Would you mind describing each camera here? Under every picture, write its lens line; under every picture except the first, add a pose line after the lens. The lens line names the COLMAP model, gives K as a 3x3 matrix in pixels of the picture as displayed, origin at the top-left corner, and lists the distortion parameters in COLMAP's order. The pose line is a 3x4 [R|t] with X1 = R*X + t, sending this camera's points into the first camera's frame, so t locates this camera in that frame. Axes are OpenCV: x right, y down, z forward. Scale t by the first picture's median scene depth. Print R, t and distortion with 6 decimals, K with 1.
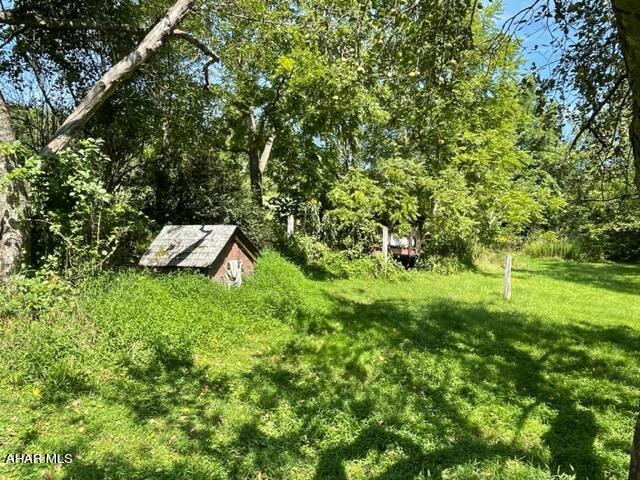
lens RADIAL K [[466.6, 0, 319.8], [0, 466.6, 239.0], [0, 0, 1]] dist [0.000083, -0.000011]
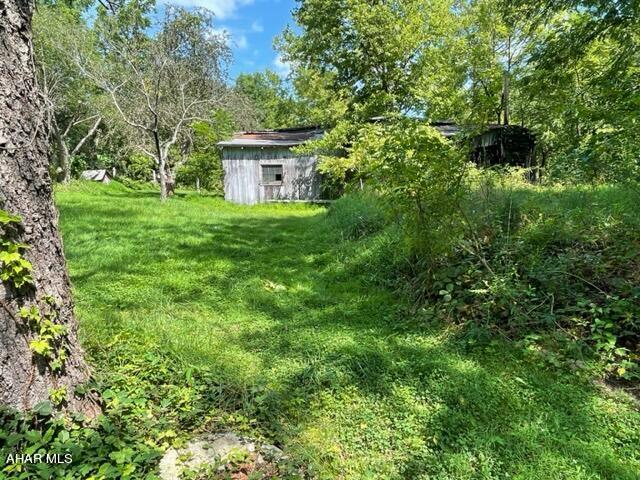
lens RADIAL K [[424.4, 0, 320.7], [0, 424.4, 242.0], [0, 0, 1]] dist [-0.002772, 0.000301]
pose [[0.905874, -0.097533, 0.412165, -0.036352], [0.043341, 0.989363, 0.138863, 0.082152], [-0.421324, -0.107929, 0.900465, -1.639935]]
